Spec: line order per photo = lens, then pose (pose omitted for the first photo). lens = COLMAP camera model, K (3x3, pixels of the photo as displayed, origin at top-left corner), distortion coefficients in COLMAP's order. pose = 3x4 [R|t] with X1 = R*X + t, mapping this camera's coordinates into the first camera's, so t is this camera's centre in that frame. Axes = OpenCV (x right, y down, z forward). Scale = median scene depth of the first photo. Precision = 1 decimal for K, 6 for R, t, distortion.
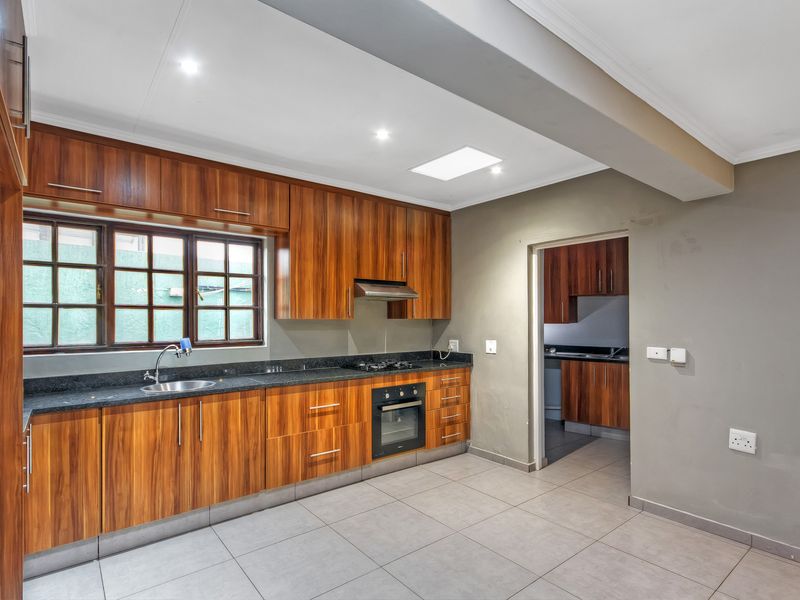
lens RADIAL K [[428.7, 0, 401.8], [0, 428.7, 313.3], [0, 0, 1]] dist [0.005417, 0.000408]
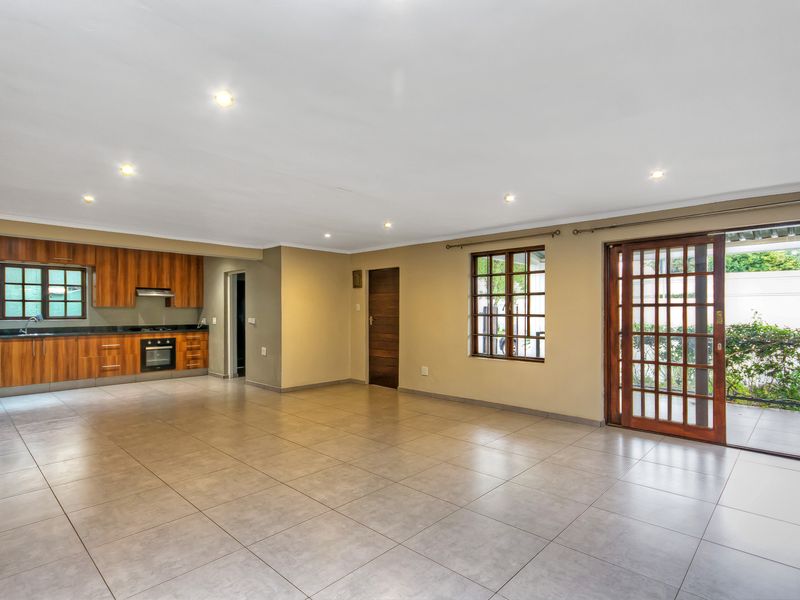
lens RADIAL K [[428.7, 0, 401.8], [0, 428.7, 313.3], [0, 0, 1]] dist [0.005417, 0.000408]
pose [[0.991118, 0.001146, 0.132977, 0.976622], [-0.003190, 0.999880, 0.015160, 0.009421], [-0.132943, -0.015450, 0.991003, -1.354237]]
